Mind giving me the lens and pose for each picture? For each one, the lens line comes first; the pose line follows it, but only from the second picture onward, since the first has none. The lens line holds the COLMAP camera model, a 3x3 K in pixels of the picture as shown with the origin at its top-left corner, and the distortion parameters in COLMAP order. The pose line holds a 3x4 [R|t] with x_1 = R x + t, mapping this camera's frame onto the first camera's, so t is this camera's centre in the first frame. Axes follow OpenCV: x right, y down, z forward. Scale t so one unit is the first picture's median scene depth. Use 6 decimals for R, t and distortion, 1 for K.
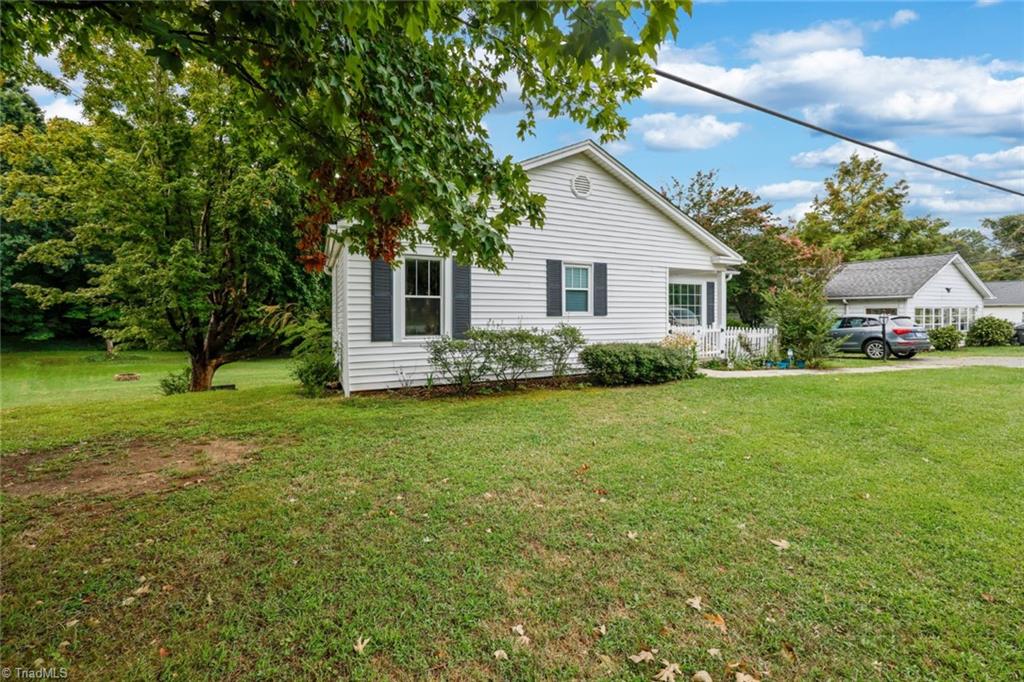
lens RADIAL K [[409.9, 0, 522.6], [0, 409.9, 317.1], [0, 0, 1]] dist [-0.003355, -0.000316]
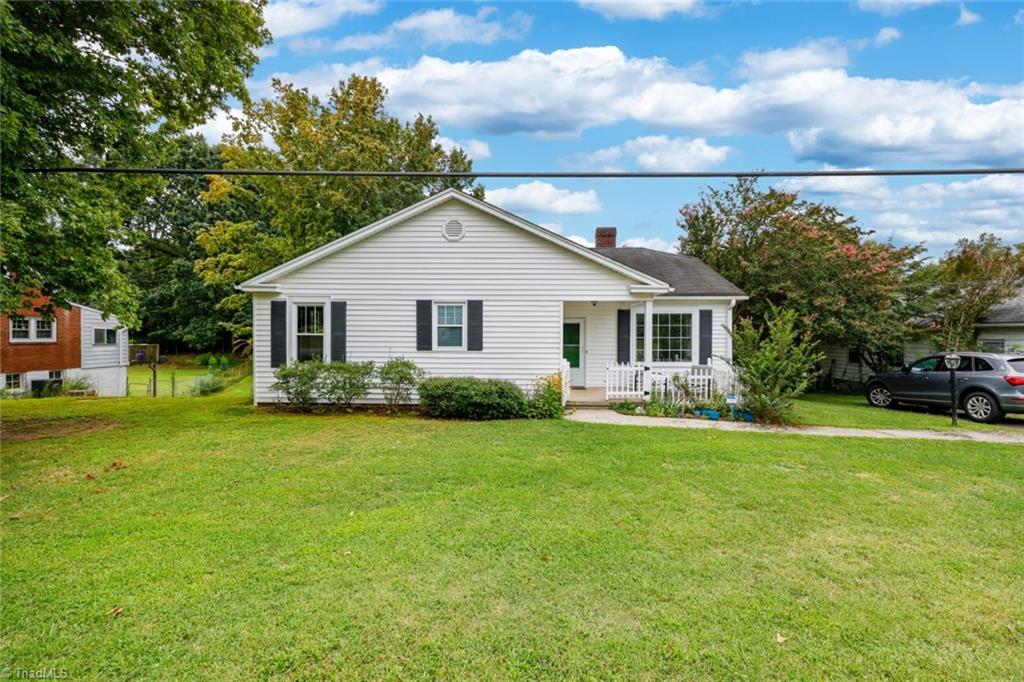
lens RADIAL K [[409.9, 0, 516.1], [0, 409.9, 339.0], [0, 0, 1]] dist [-0.003355, -0.000316]
pose [[0.889986, 0.007994, -0.455917, 0.774896], [-0.009737, 0.999952, -0.001476, -0.032912], [0.455883, 0.005753, 0.890021, 0.118440]]
